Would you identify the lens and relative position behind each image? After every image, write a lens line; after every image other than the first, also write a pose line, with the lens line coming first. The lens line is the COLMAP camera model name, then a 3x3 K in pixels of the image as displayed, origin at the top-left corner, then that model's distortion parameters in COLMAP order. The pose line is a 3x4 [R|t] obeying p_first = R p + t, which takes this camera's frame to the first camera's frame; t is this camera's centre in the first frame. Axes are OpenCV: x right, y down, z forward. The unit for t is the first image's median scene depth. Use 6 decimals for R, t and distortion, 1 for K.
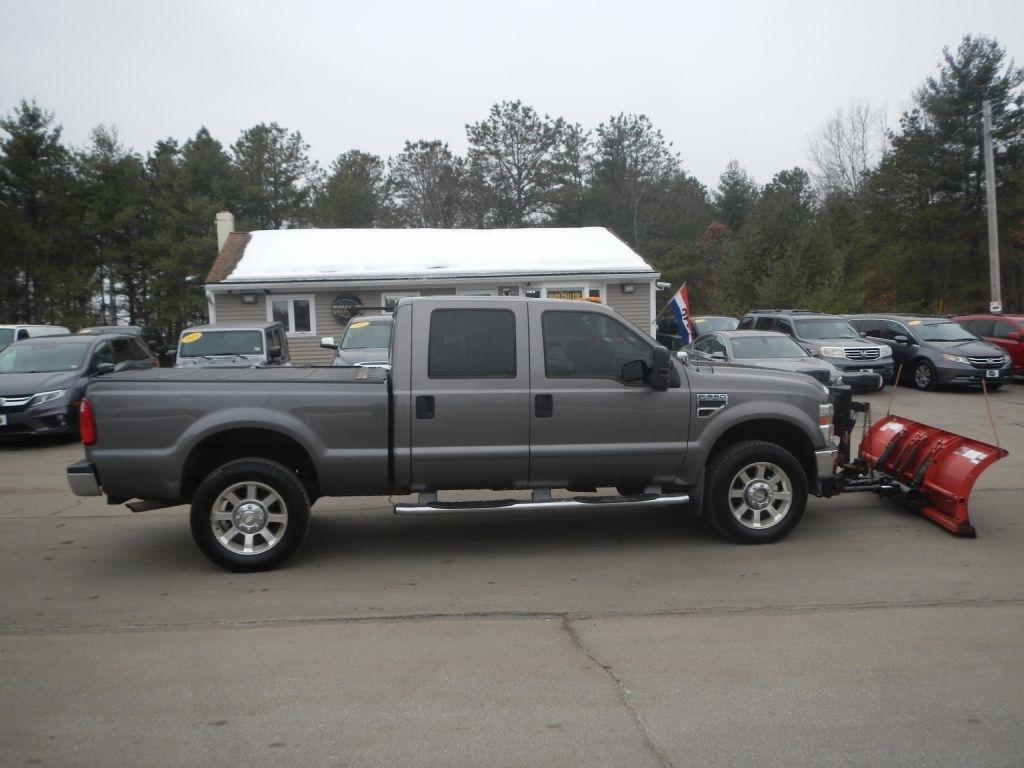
lens RADIAL K [[865.0, 0, 512.0], [0, 865.0, 384.0], [0, 0, 1]] dist [0.014299, 0.002187]
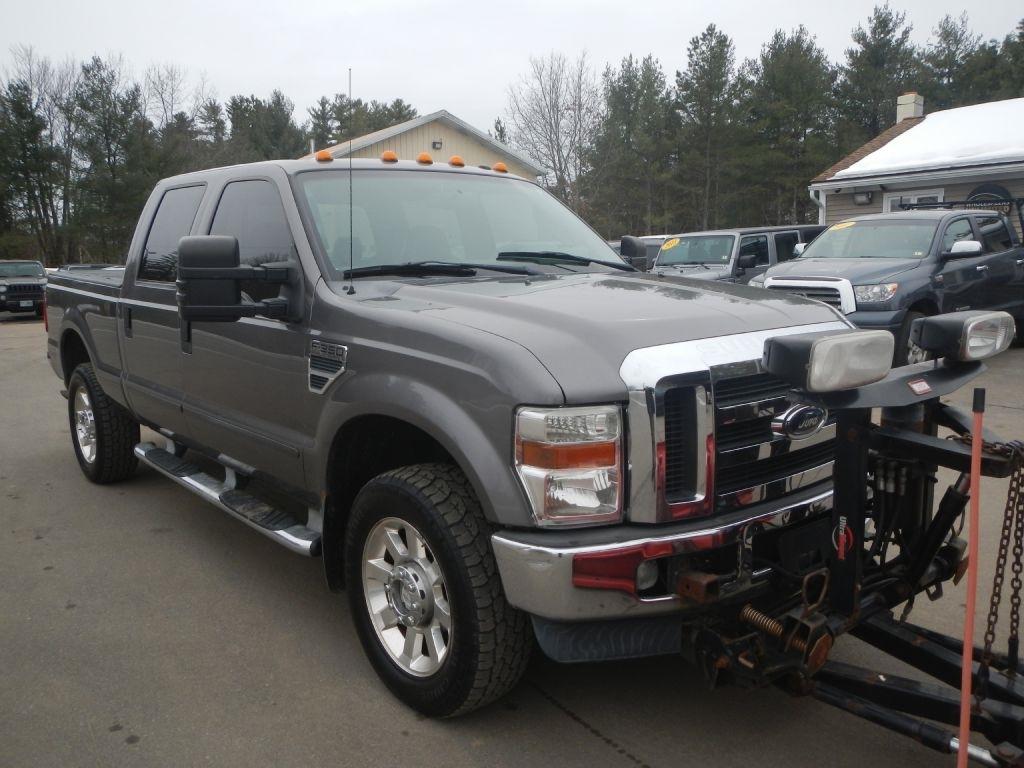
lens RADIAL K [[867.5, 0, 511.8], [0, 867.5, 377.0], [0, 0, 1]] dist [0.011289, 0.007760]
pose [[0.542966, 0.121928, -0.830856, 0.085657], [-0.048220, 0.992297, 0.114108, -0.003501], [0.838369, -0.021893, 0.544663, 0.106045]]
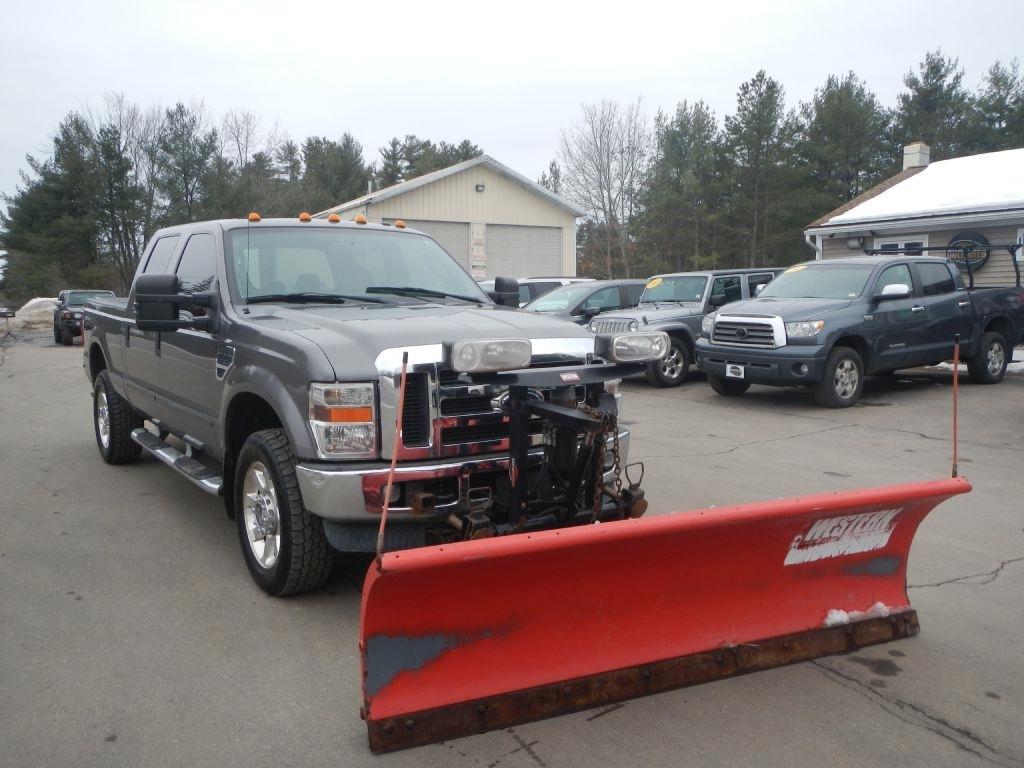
lens RADIAL K [[867.5, 0, 511.8], [0, 867.5, 377.0], [0, 0, 1]] dist [0.011289, 0.007760]
pose [[0.475336, 0.098417, -0.874282, 0.119859], [-0.064554, 0.994947, 0.076903, -0.003945], [0.877433, 0.019884, 0.479287, 0.111096]]
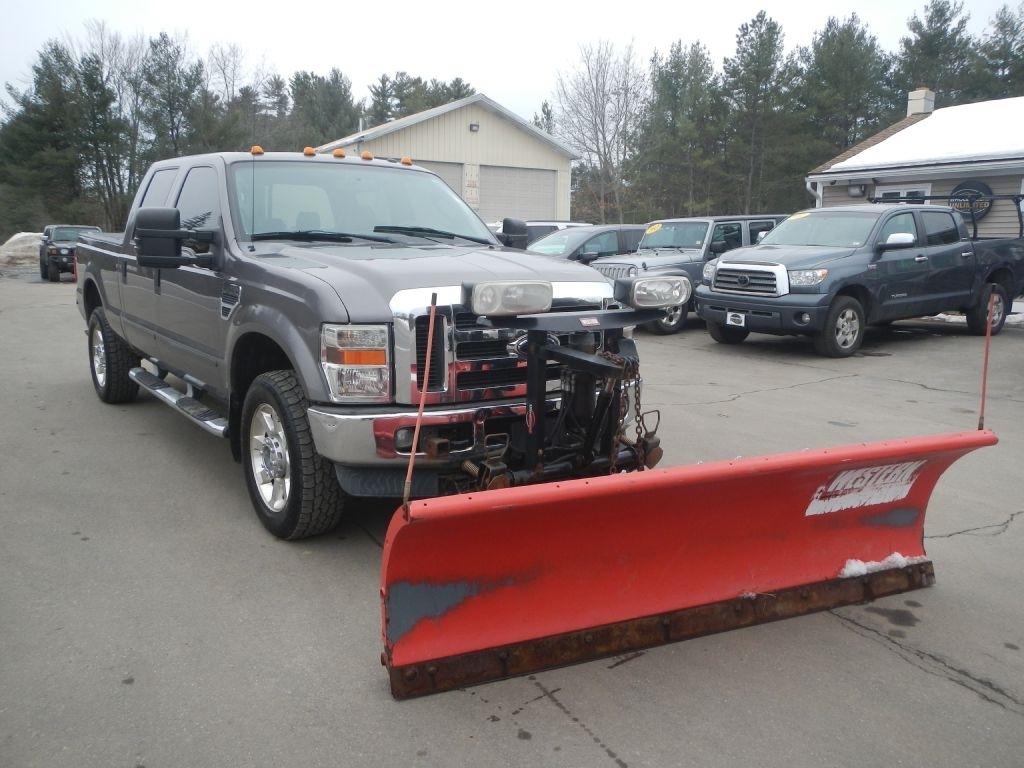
lens RADIAL K [[865.0, 0, 512.0], [0, 865.0, 384.0], [0, 0, 1]] dist [0.014299, 0.002187]
pose [[0.485416, 0.168036, -0.857983, 0.116905], [-0.081154, 0.985779, 0.147151, -0.003545], [0.870509, -0.001801, 0.492149, 0.109932]]
